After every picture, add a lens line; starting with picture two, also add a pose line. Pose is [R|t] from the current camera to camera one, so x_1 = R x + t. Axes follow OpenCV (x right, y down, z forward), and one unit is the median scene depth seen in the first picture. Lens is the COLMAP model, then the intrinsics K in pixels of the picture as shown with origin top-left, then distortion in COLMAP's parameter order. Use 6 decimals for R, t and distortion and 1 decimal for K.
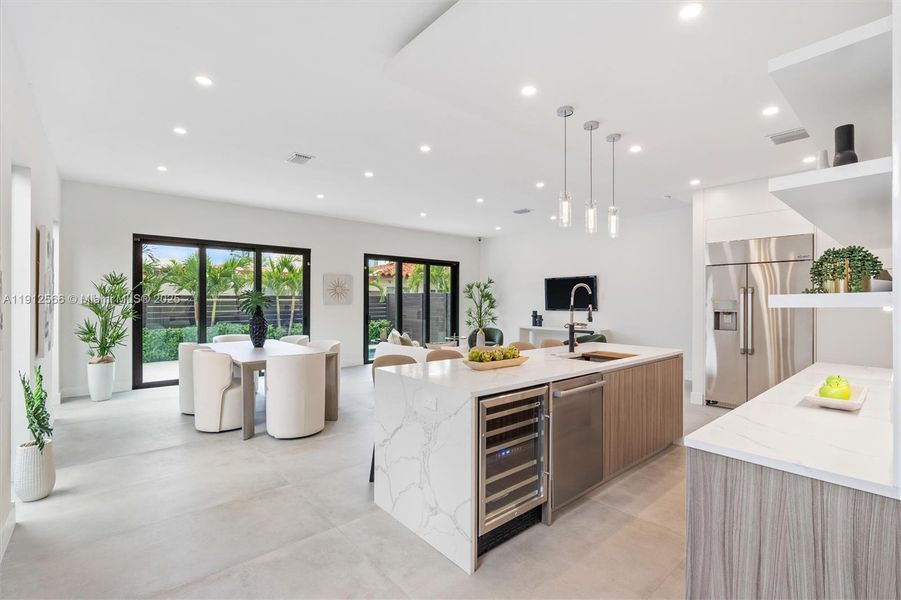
lens RADIAL K [[410.4, 0, 451.7], [0, 410.4, 297.4], [0, 0, 1]] dist [-0.005832, 0.000341]
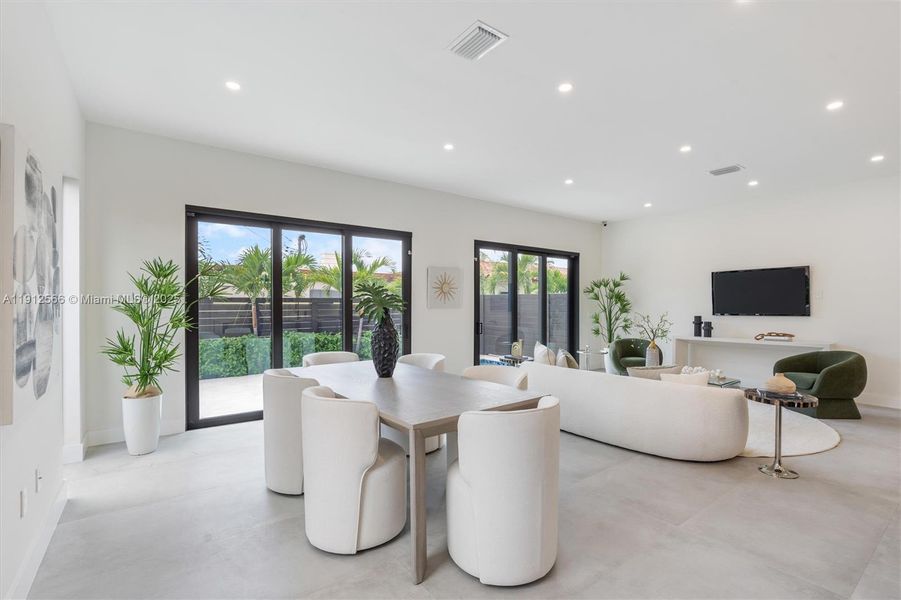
lens RADIAL K [[410.4, 0, 447.7], [0, 410.4, 304.1], [0, 0, 1]] dist [-0.005832, 0.000341]
pose [[0.997093, -0.003291, -0.076125, -0.240144], [0.003633, 0.999984, 0.004359, 0.008384], [0.076110, -0.004622, 0.997089, 0.289260]]
